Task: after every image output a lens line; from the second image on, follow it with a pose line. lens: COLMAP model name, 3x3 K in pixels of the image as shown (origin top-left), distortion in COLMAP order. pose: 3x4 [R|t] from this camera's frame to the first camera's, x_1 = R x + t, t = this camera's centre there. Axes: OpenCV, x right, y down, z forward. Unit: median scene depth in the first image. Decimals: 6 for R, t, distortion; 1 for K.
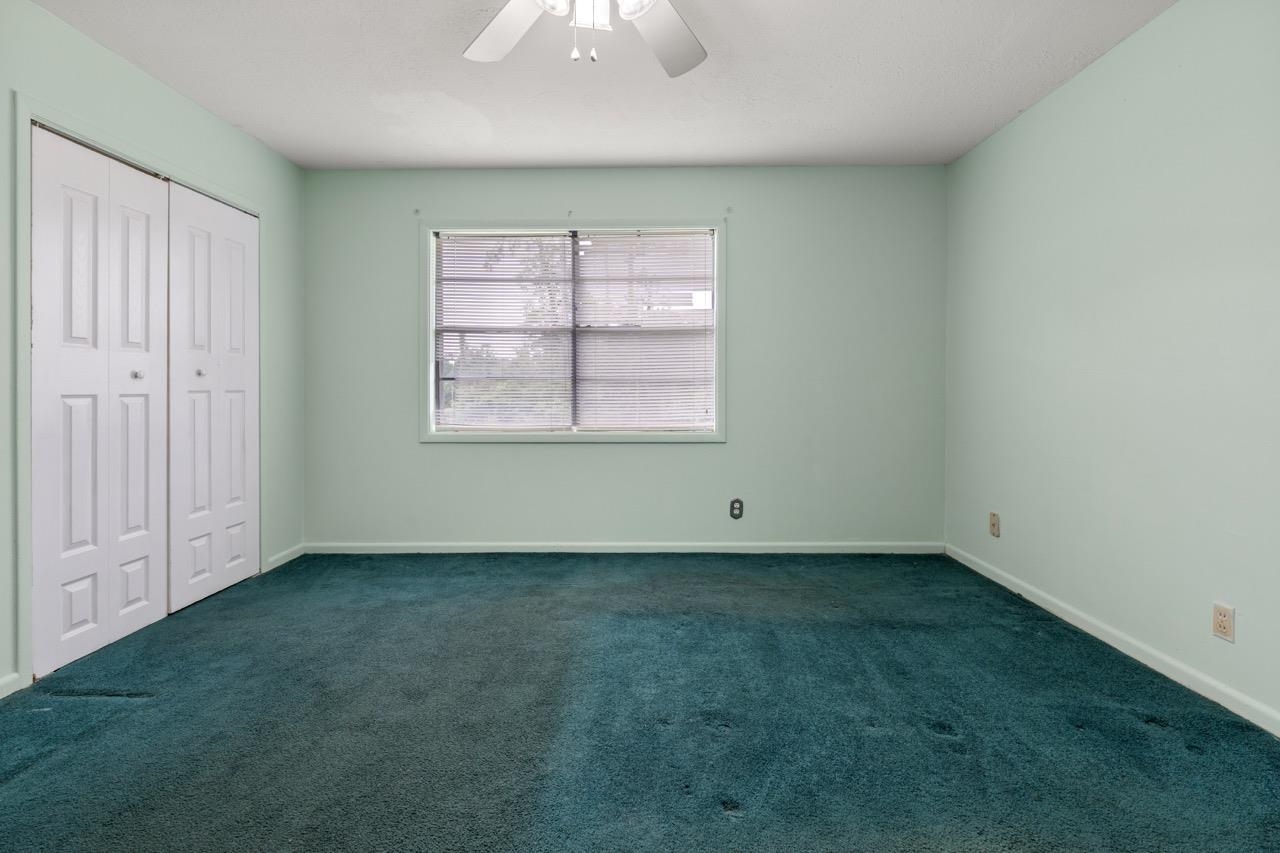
lens RADIAL K [[582.9, 0, 634.5], [0, 582.9, 388.6], [0, 0, 1]] dist [-0.002070, 0.000180]
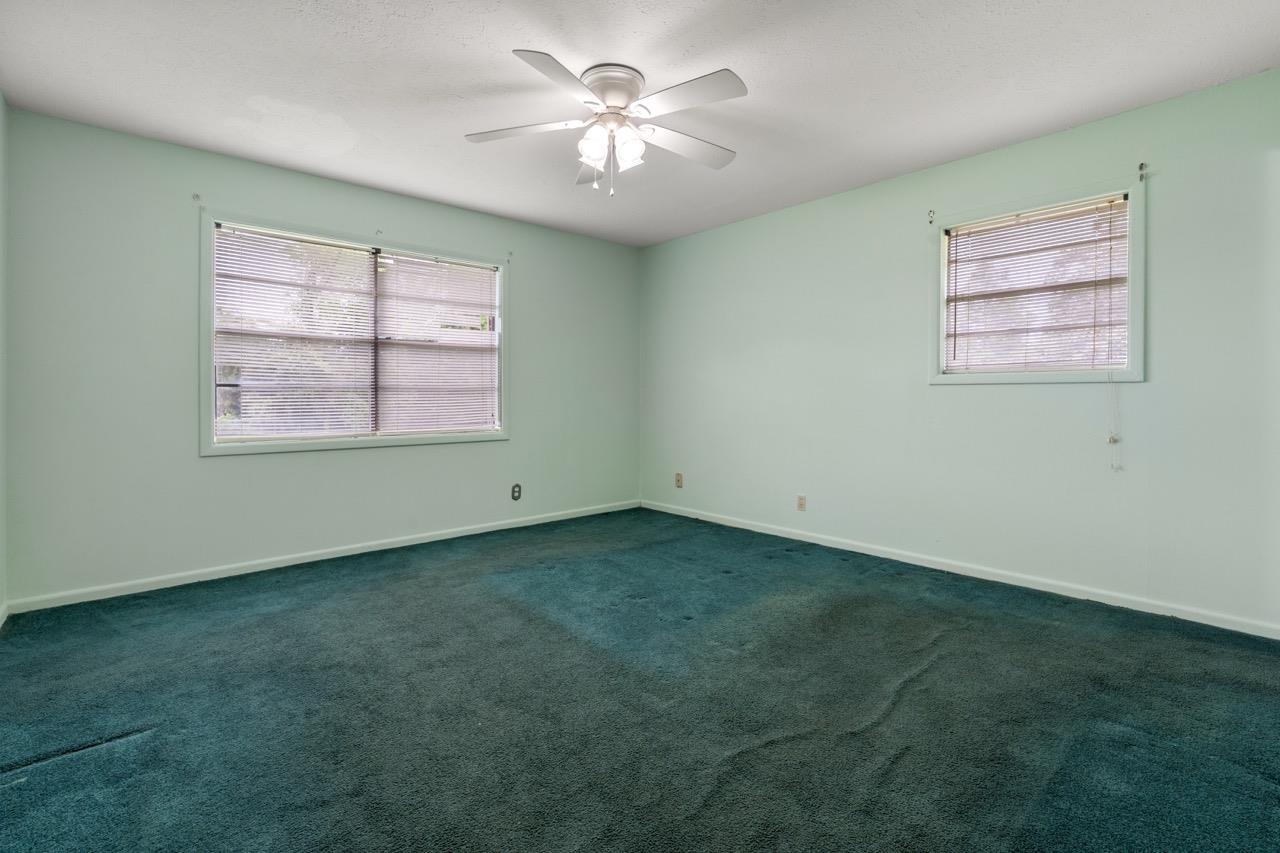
lens RADIAL K [[579.5, 0, 641.8], [0, 579.5, 394.8], [0, 0, 1]] dist [0.001832, 0.000782]
pose [[0.738673, 0.003187, 0.674056, -0.468577], [0.002245, 0.999972, -0.007189, 0.005842], [-0.674060, 0.006823, 0.738645, -0.107529]]
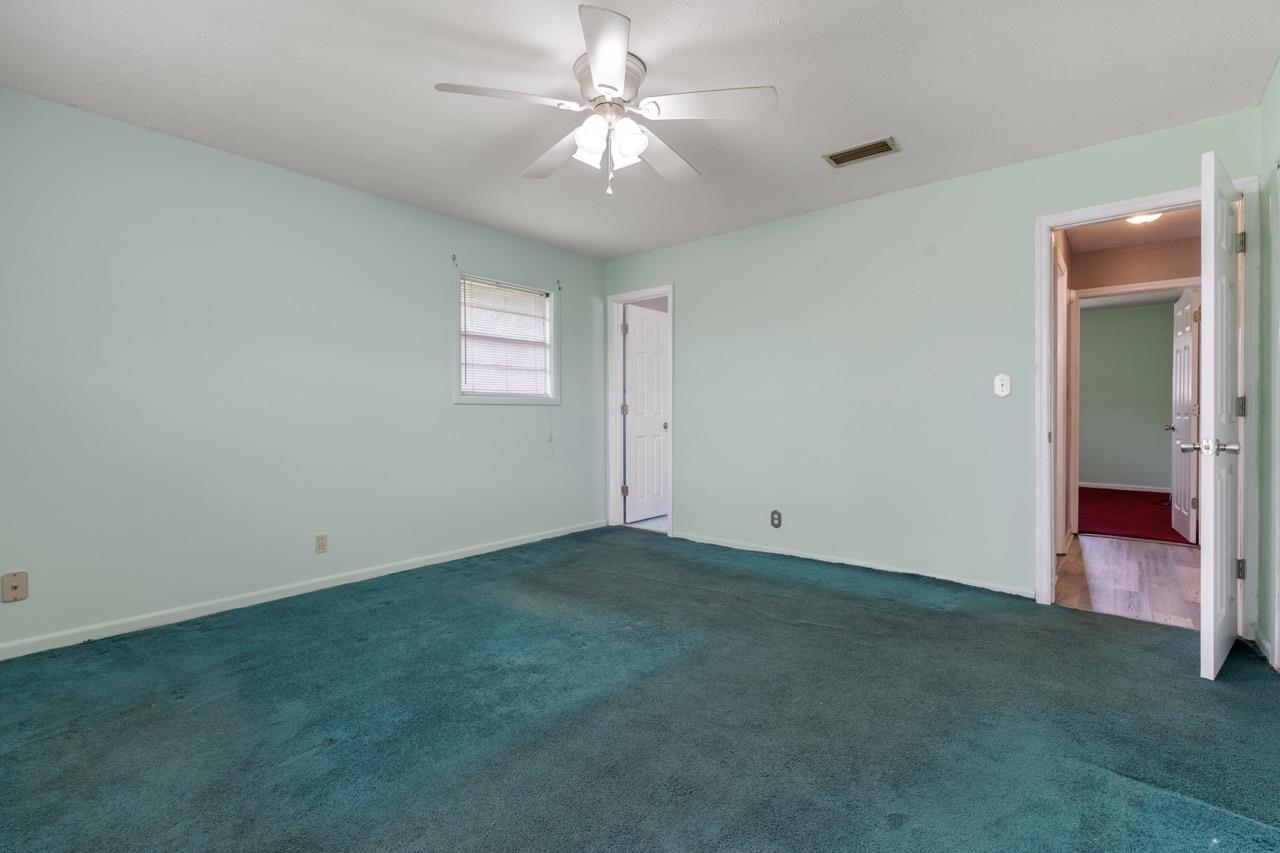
lens RADIAL K [[565.2, 0, 640.2], [0, 565.2, 421.1], [0, 0, 1]] dist [-0.003892, 0.000157]
pose [[-0.763989, -0.008548, 0.645172, -0.452405], [0.005034, 0.999803, 0.019208, -0.002852], [-0.645209, 0.017923, -0.763796, 0.881080]]
